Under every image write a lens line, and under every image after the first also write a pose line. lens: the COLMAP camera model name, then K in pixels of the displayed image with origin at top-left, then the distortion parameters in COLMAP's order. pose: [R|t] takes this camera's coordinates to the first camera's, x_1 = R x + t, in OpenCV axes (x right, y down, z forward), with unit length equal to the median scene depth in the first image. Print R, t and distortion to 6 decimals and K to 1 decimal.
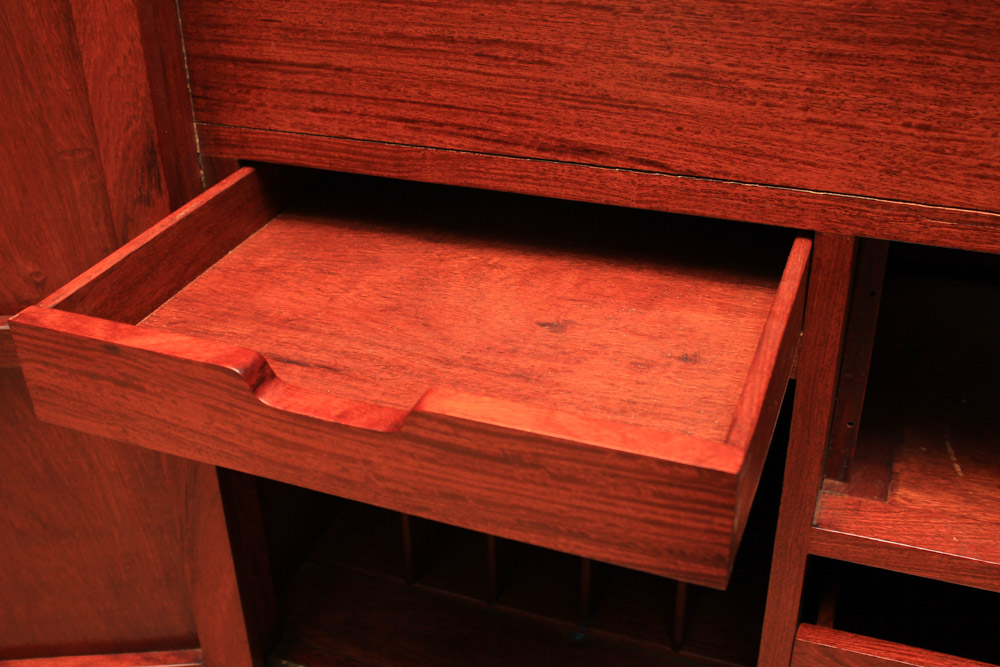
lens RADIAL K [[1140.7, 0, 500.9], [0, 1140.7, 326.7], [0, 0, 1]] dist [-0.059770, 0.000000]
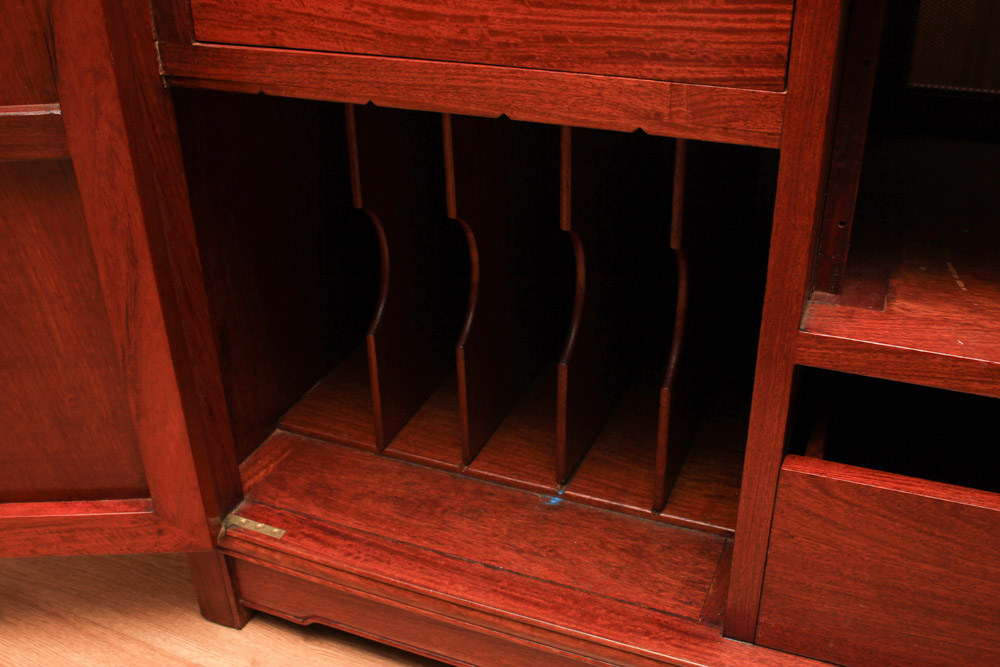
lens RADIAL K [[1038.4, 0, 494.6], [0, 1038.4, 334.9], [0, 0, 1]] dist [-0.084488, 0.000000]
pose [[0.999495, 0.008444, -0.030627, 0.061606], [-0.008452, 0.999964, -0.000142, 0.188400], [0.030624, 0.000401, 0.999531, 0.187127]]
